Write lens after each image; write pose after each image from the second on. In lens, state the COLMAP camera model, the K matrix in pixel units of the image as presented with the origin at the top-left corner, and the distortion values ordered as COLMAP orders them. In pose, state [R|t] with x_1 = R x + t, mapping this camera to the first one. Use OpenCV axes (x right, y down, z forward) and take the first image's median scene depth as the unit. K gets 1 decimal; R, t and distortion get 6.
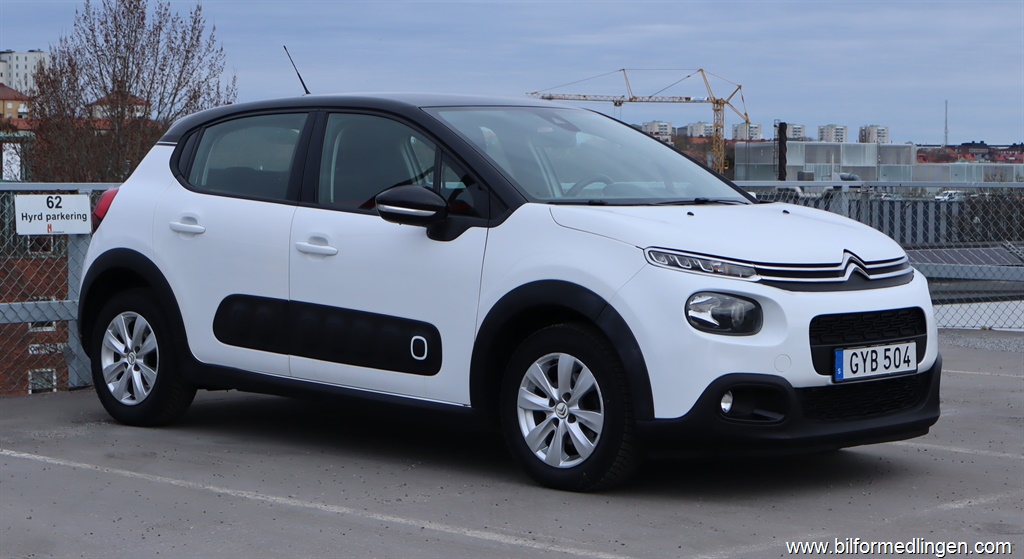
lens RADIAL K [[2204.1, 0, 517.3], [0, 2204.1, 277.4], [0, 0, 1]] dist [-0.006282, 0.000000]
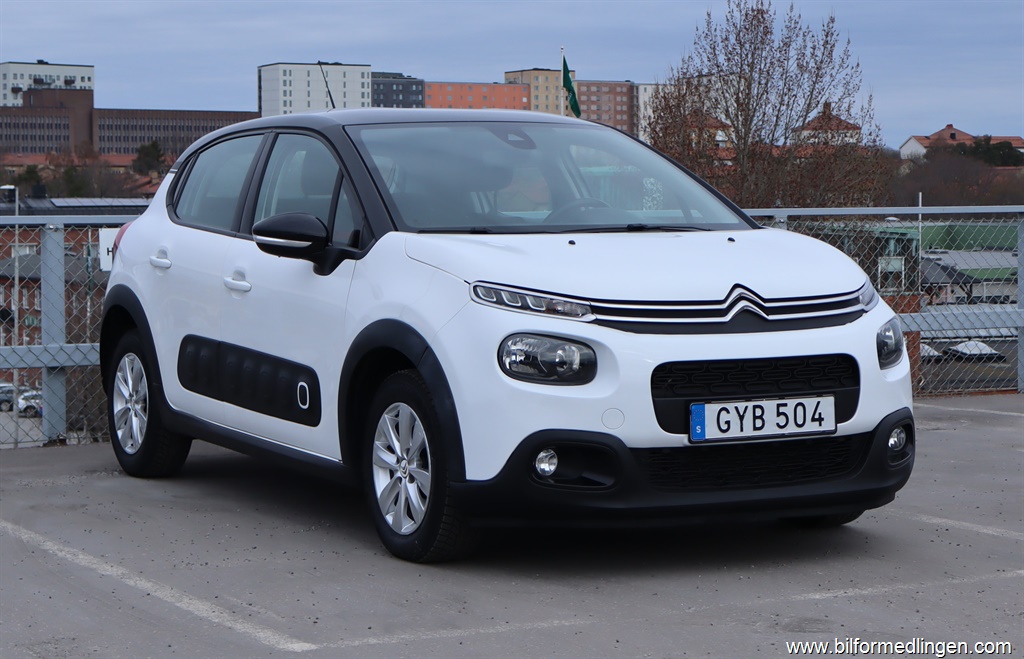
lens RADIAL K [[2456.9, 0, 507.1], [0, 2456.9, 330.9], [0, 0, 1]] dist [-0.028700, 0.000000]
pose [[0.942597, 0.004890, -0.333897, 0.378650], [-0.003633, 0.999984, 0.004390, 0.001319], [0.333913, -0.002925, 0.942599, 0.094292]]
